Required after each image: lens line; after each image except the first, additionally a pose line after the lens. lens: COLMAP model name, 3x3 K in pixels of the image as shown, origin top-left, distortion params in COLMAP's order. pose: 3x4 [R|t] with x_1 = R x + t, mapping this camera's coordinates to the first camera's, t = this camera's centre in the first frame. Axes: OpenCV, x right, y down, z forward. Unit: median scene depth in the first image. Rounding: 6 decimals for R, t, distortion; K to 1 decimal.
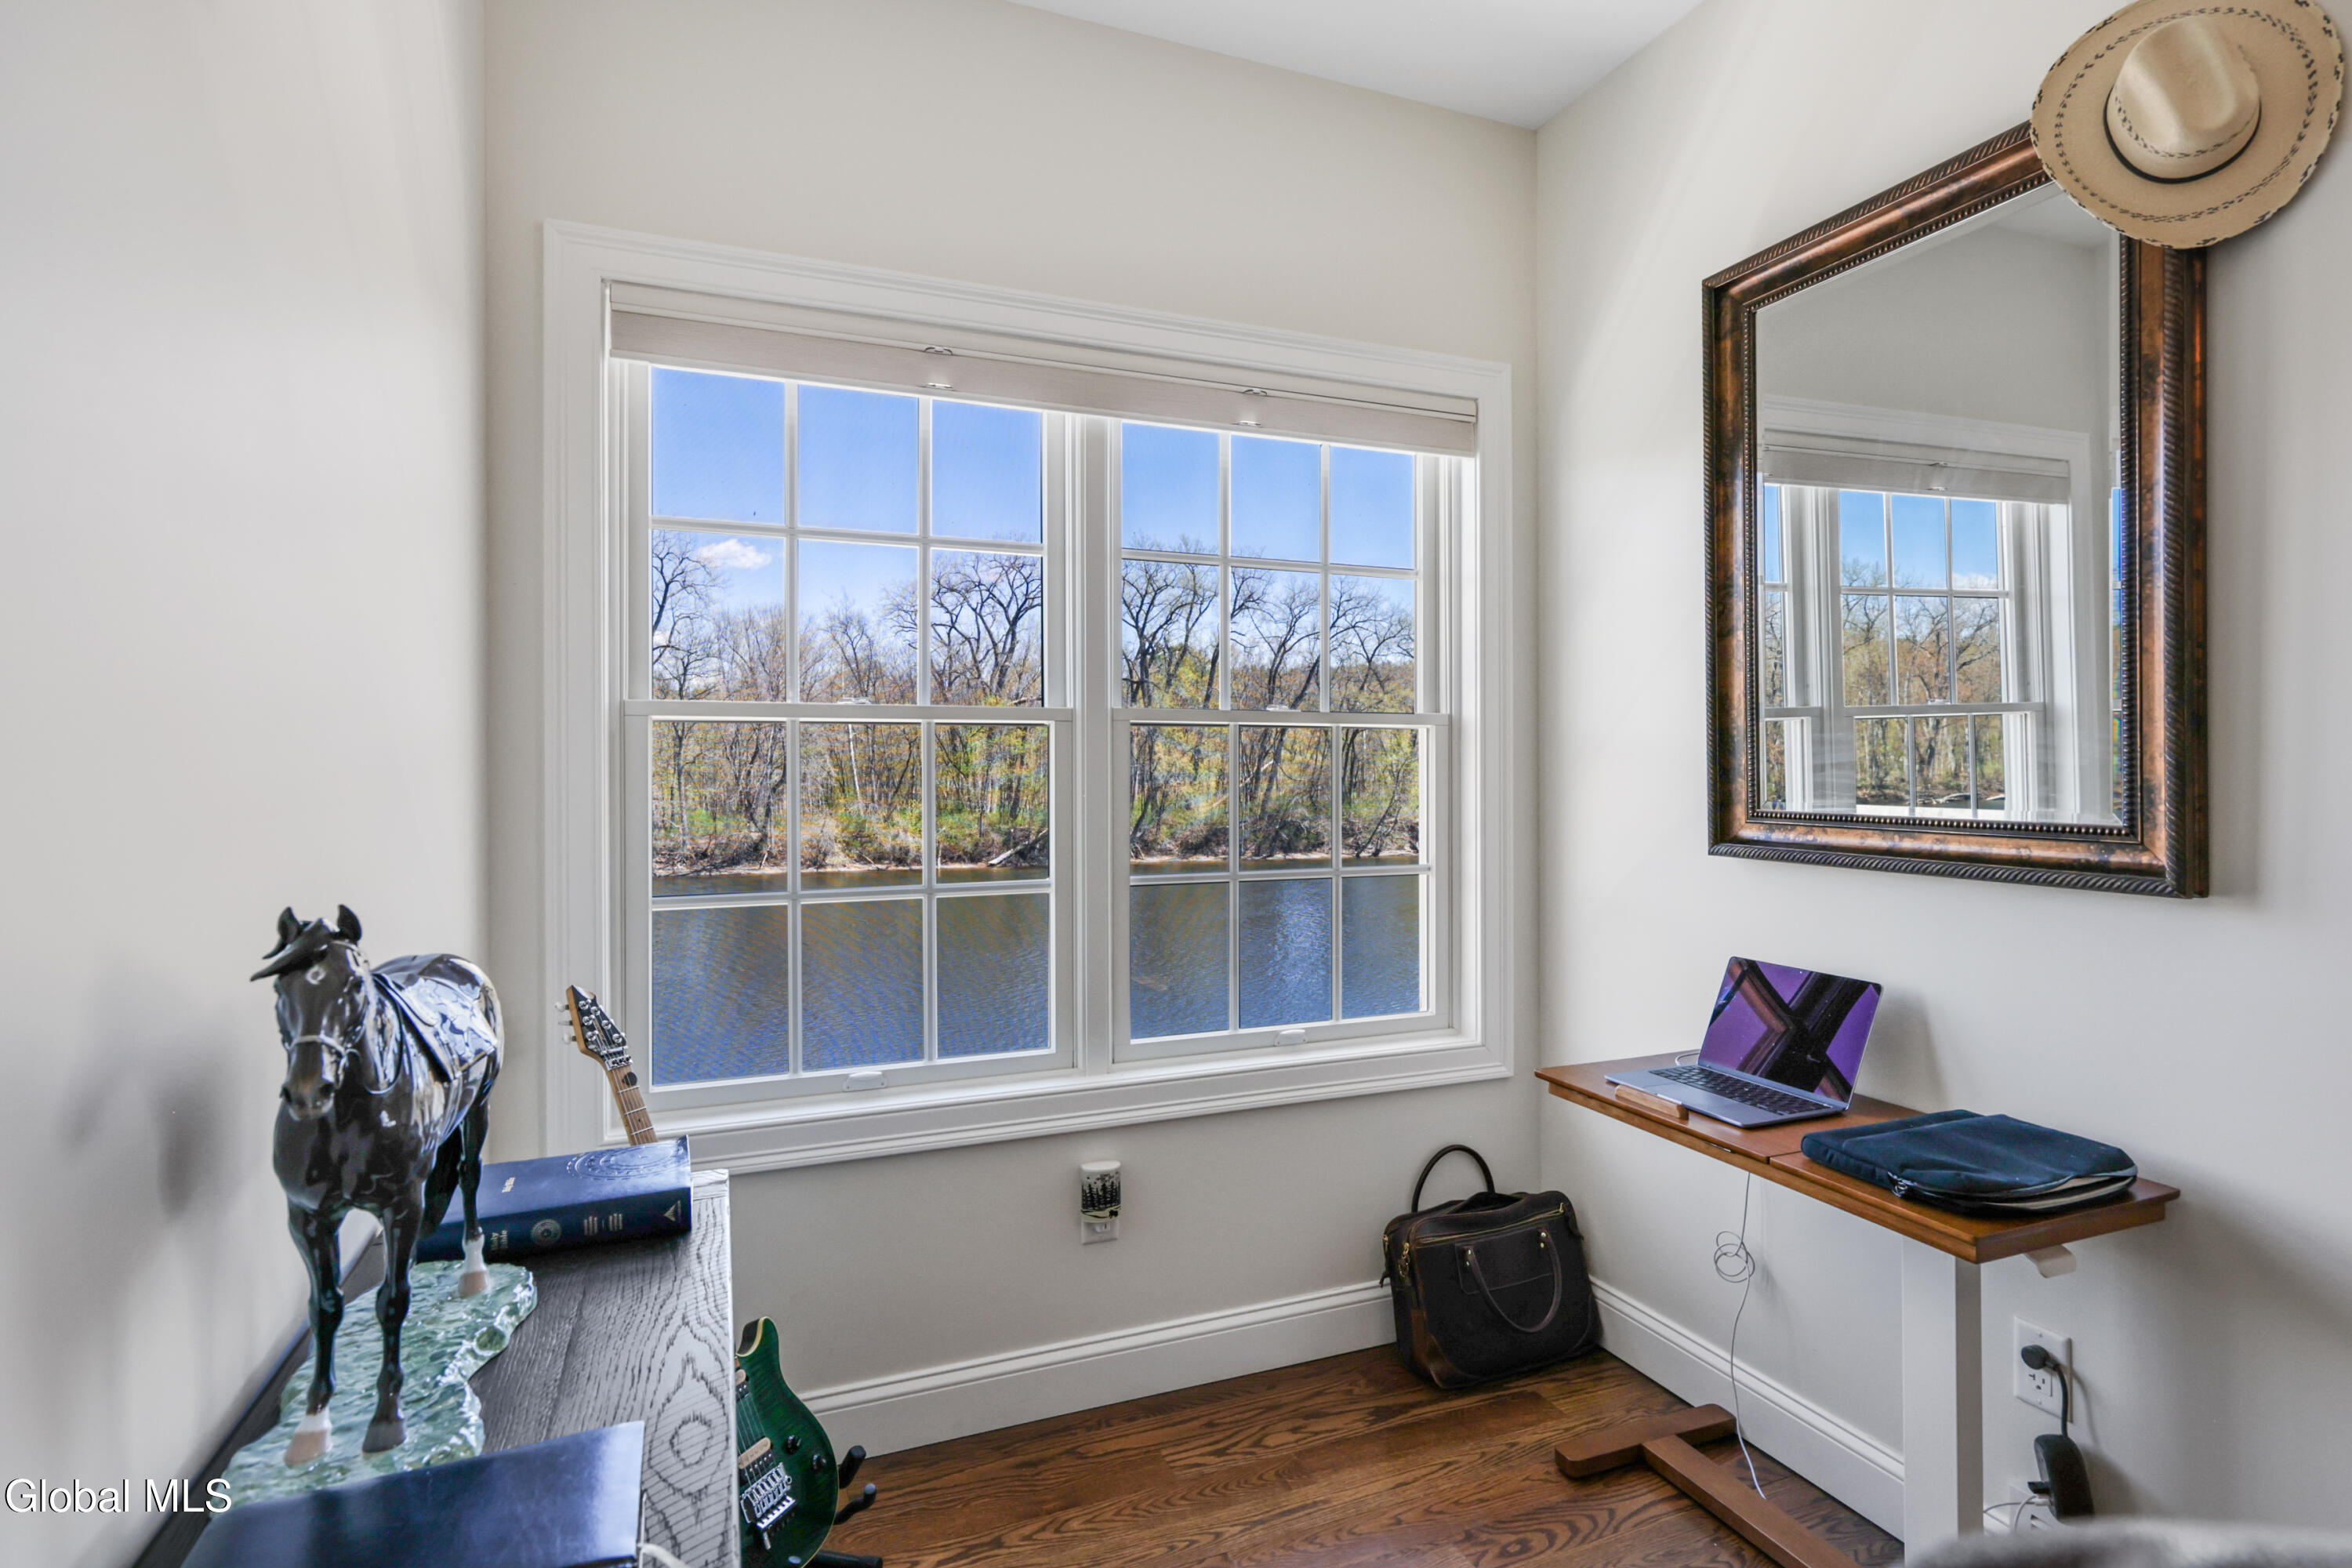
lens RADIAL K [[1165.0, 0, 1176.0], [0, 1165.0, 784.0], [0, 0, 1]] dist [0.000392, -0.000074]
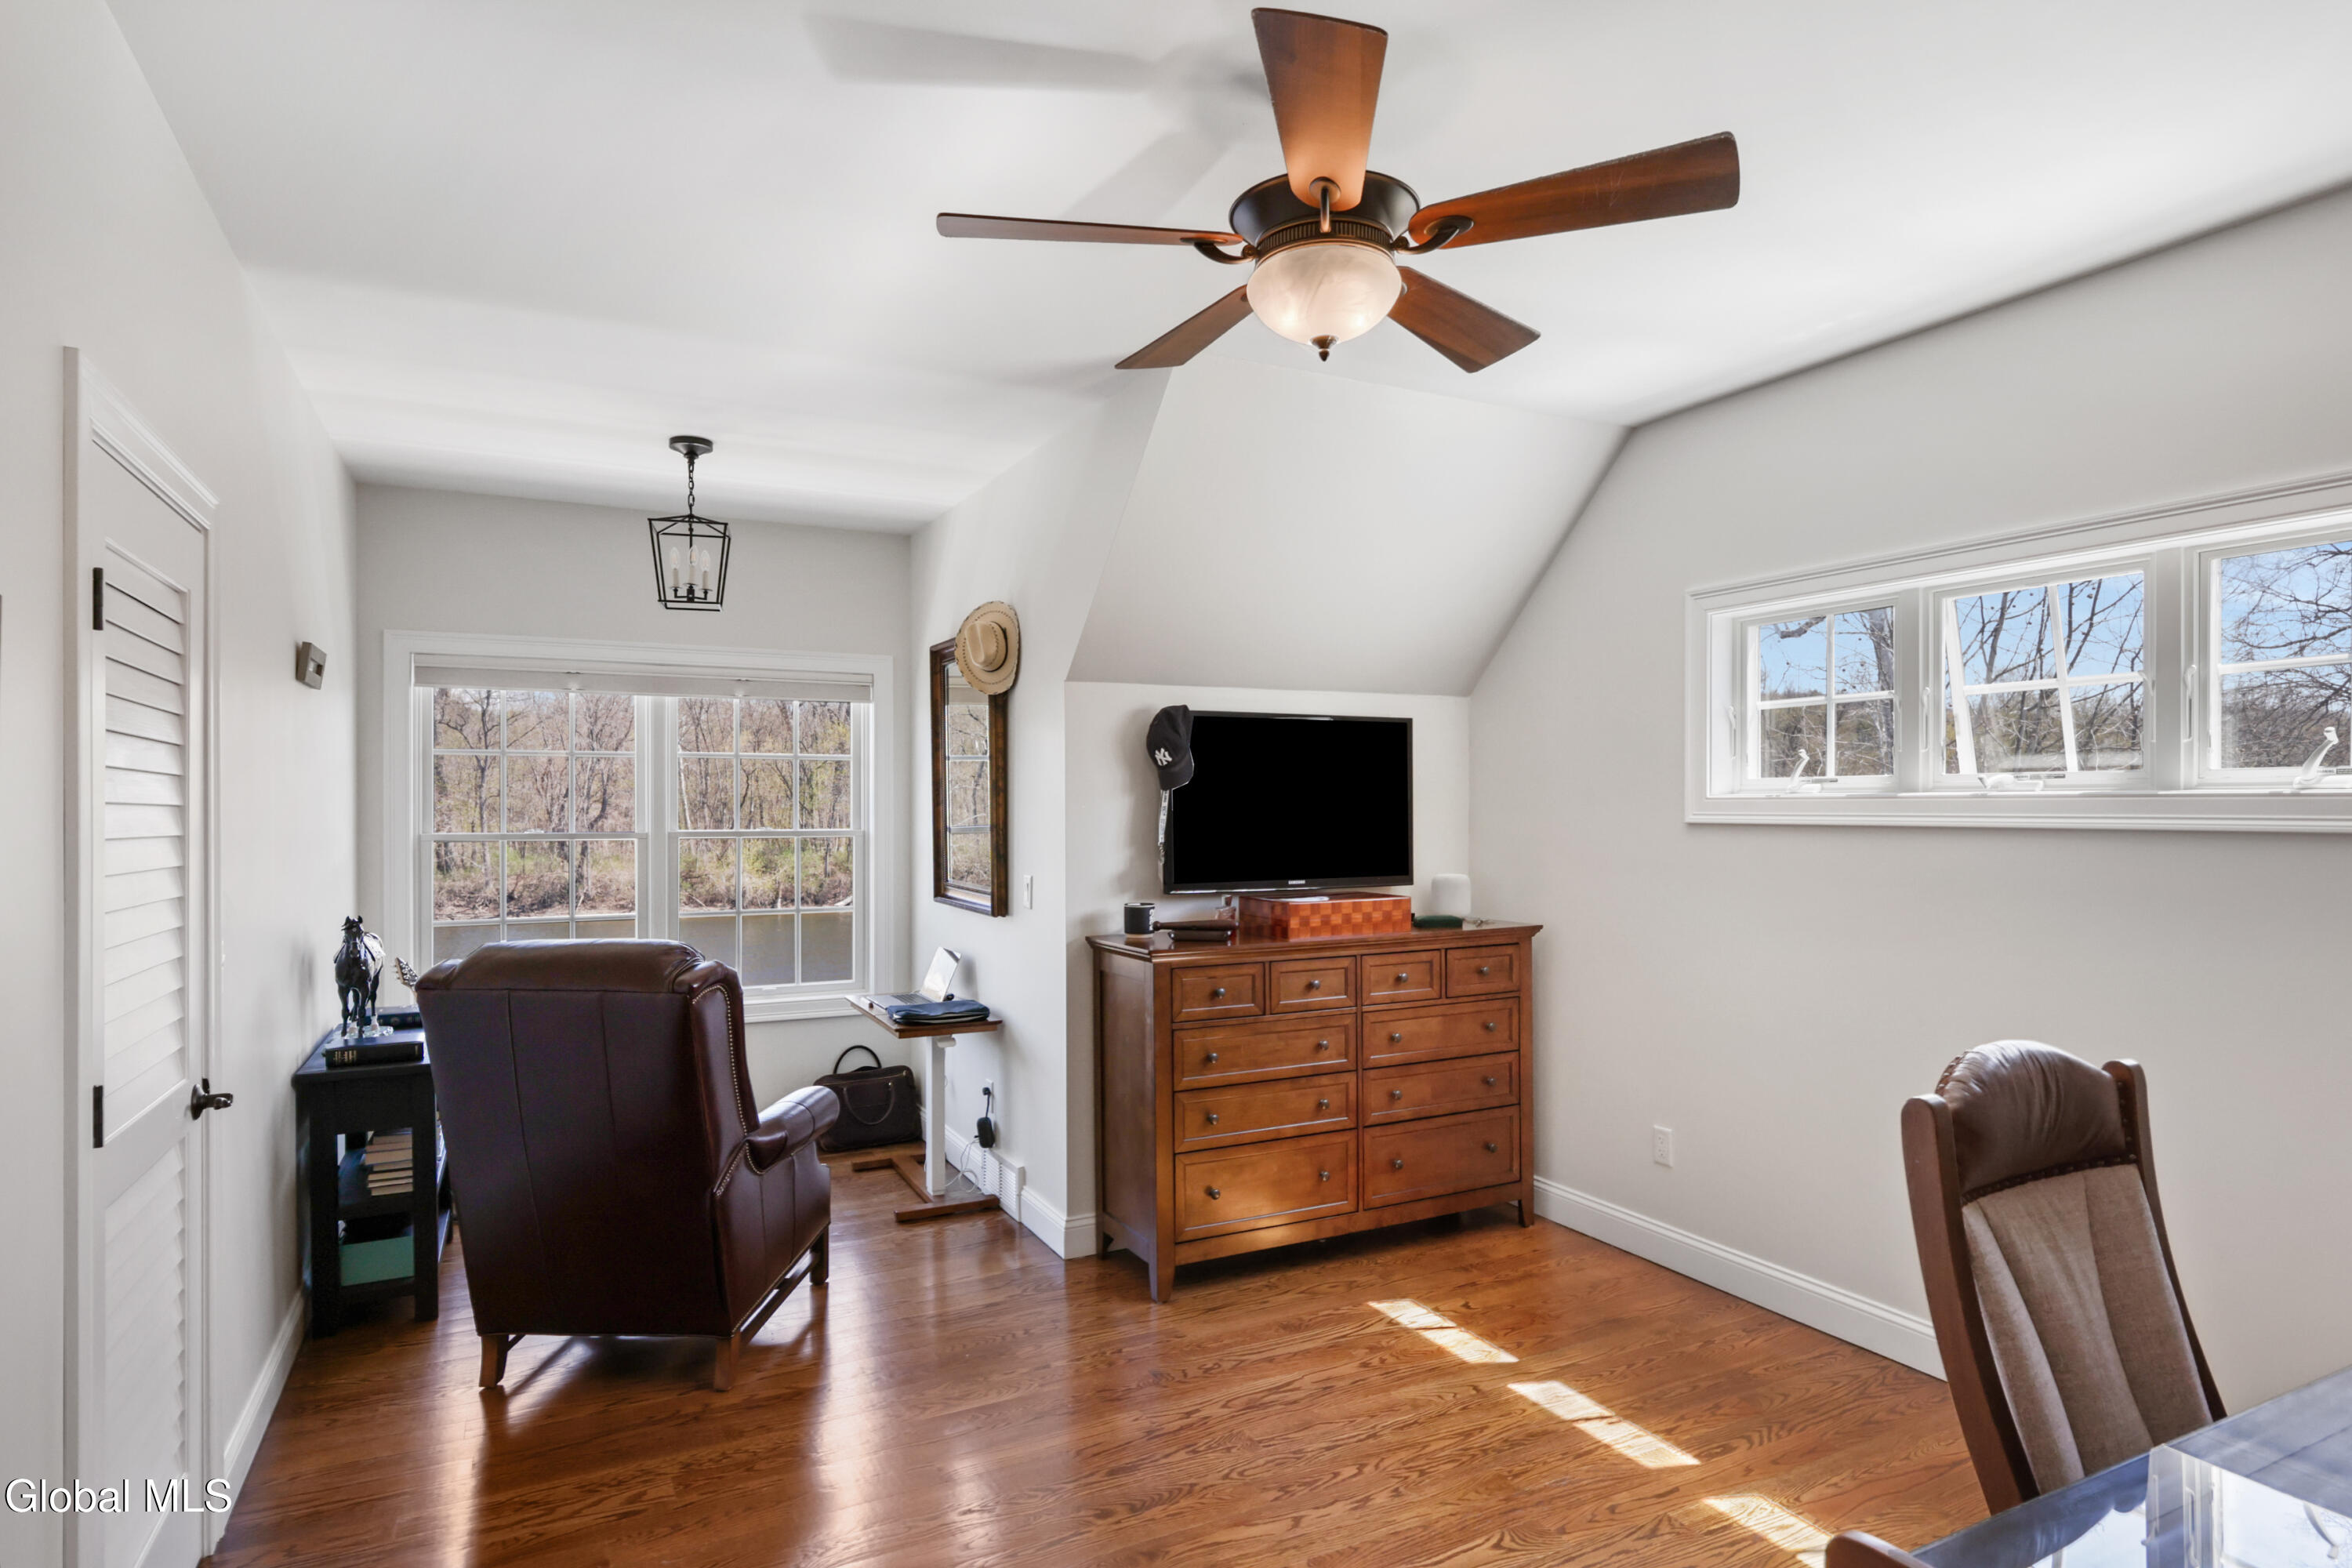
lens RADIAL K [[1221.1, 0, 1181.7], [0, 1221.1, 826.9], [0, 0, 1]] dist [0.001145, 0.000077]
pose [[0.993125, 0.001173, 0.117054, 0.612389], [-0.001801, 0.999985, 0.005259, -0.087516], [-0.117046, -0.005434, 0.993112, -1.308109]]
